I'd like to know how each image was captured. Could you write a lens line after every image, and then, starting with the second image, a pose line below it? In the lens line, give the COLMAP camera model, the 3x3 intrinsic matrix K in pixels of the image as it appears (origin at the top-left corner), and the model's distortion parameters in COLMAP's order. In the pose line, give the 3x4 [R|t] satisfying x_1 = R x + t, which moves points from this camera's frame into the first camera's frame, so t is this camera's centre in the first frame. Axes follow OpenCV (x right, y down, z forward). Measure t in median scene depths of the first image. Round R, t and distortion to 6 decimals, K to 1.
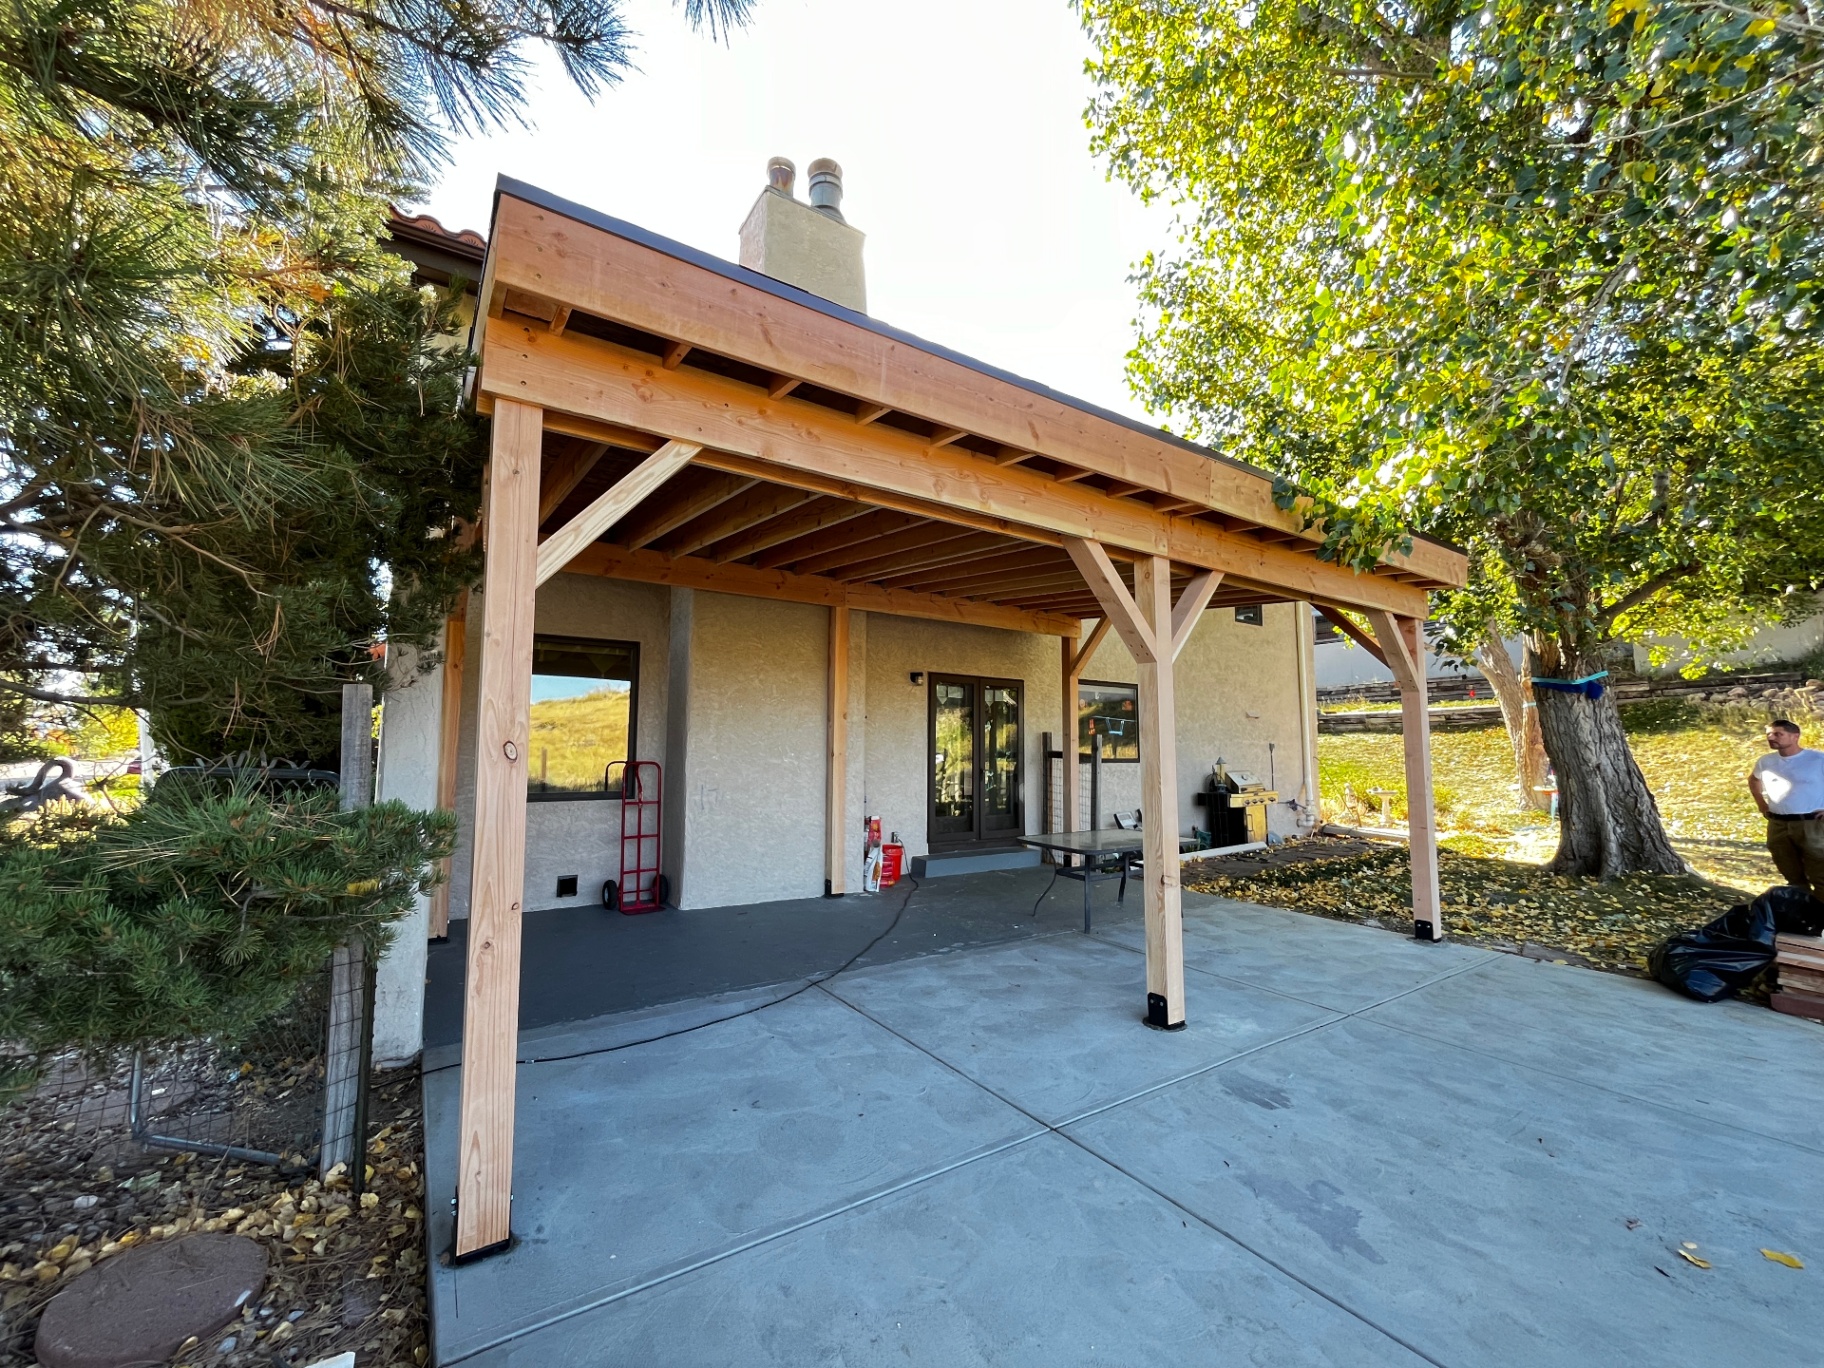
lens RADIAL K [[739.7, 0, 906.6], [0, 739.7, 693.8], [0, 0, 1]] dist [-0.002444, 0.000304]
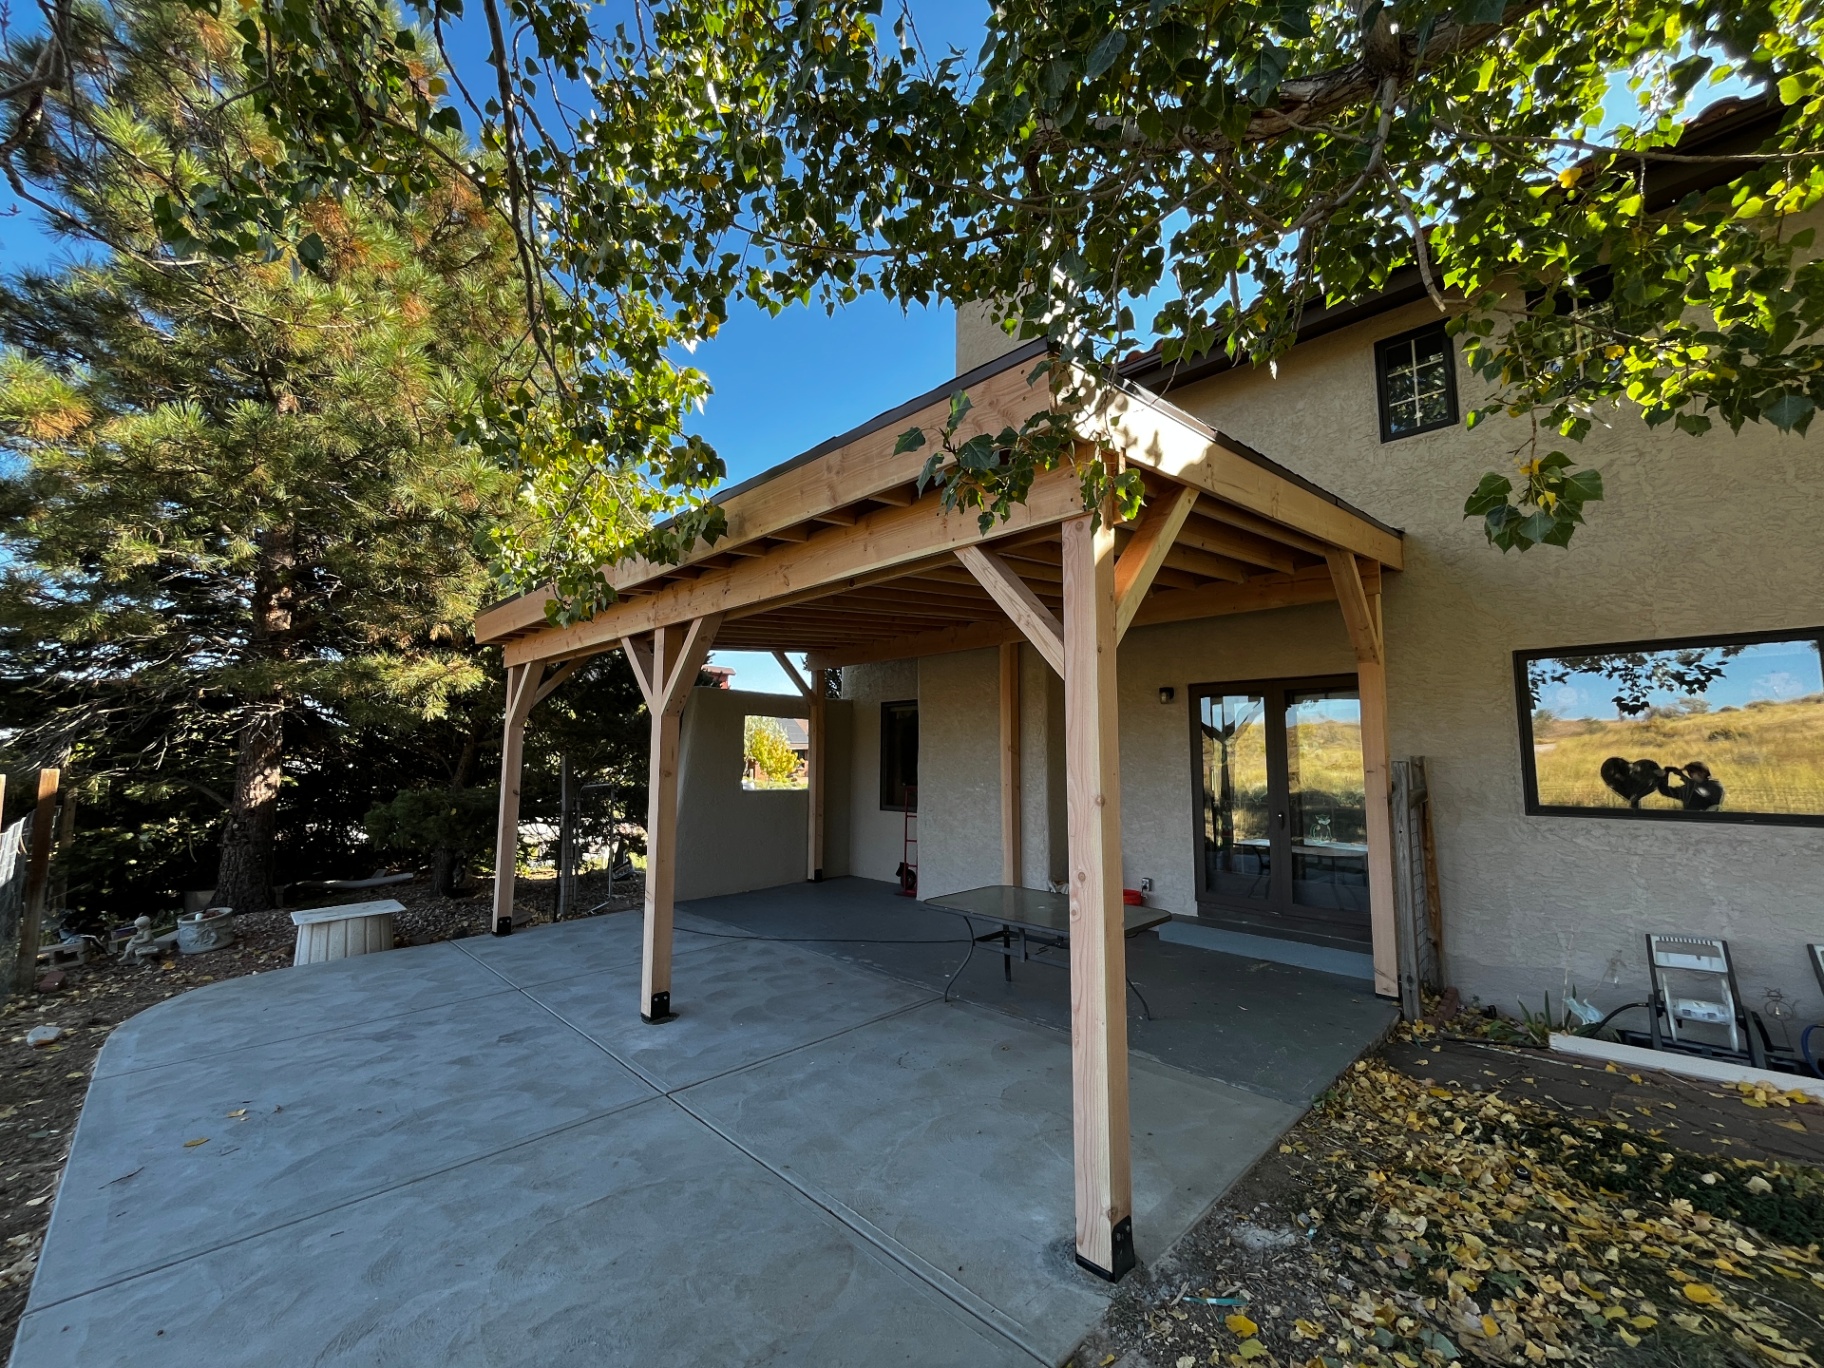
lens RADIAL K [[739.7, 0, 907.3], [0, 739.7, 680.9], [0, 0, 1]] dist [-0.002444, 0.000304]
pose [[0.175894, -0.110346, -0.978205, 1.217284], [0.081407, 0.991925, -0.097255, 0.032853], [0.981037, -0.062526, 0.183457, 0.879869]]
